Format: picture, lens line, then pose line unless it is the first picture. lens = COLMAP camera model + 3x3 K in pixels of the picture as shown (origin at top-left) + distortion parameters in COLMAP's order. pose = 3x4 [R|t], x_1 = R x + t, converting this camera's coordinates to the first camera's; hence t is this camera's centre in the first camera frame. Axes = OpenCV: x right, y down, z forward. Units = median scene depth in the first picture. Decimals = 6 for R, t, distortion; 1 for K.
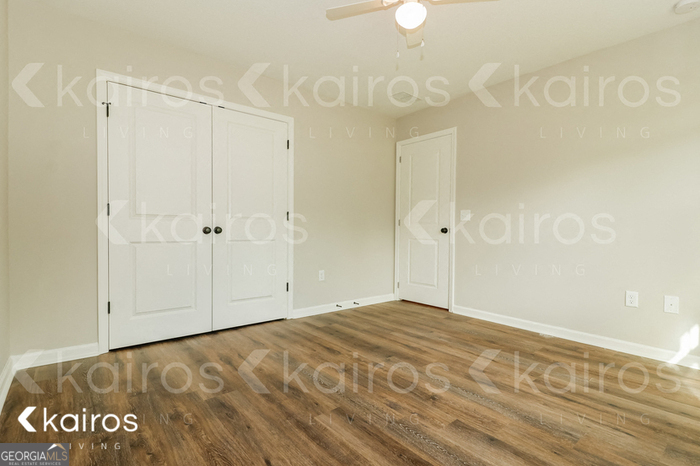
lens RADIAL K [[342.2, 0, 345.2], [0, 342.2, 230.2], [0, 0, 1]] dist [-0.004003, -0.006587]
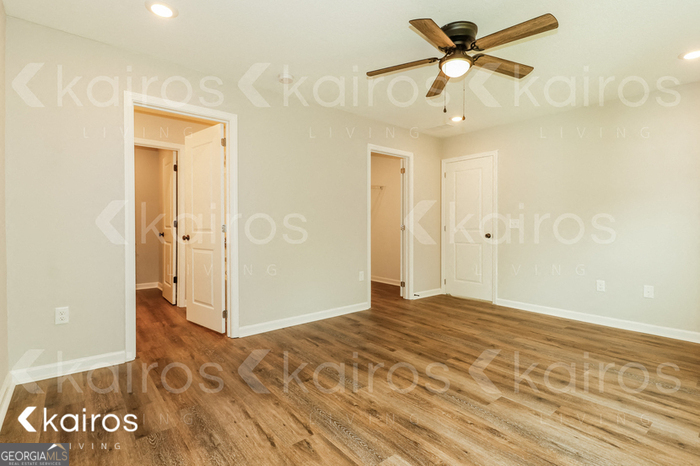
lens RADIAL K [[342.2, 0, 346.6], [0, 342.2, 229.1], [0, 0, 1]] dist [-0.004003, -0.006587]
pose [[0.999993, -0.000863, 0.003591, -0.182760], [0.000869, 0.999998, -0.001597, -0.019075], [-0.003589, 0.001600, 0.999992, -0.177257]]
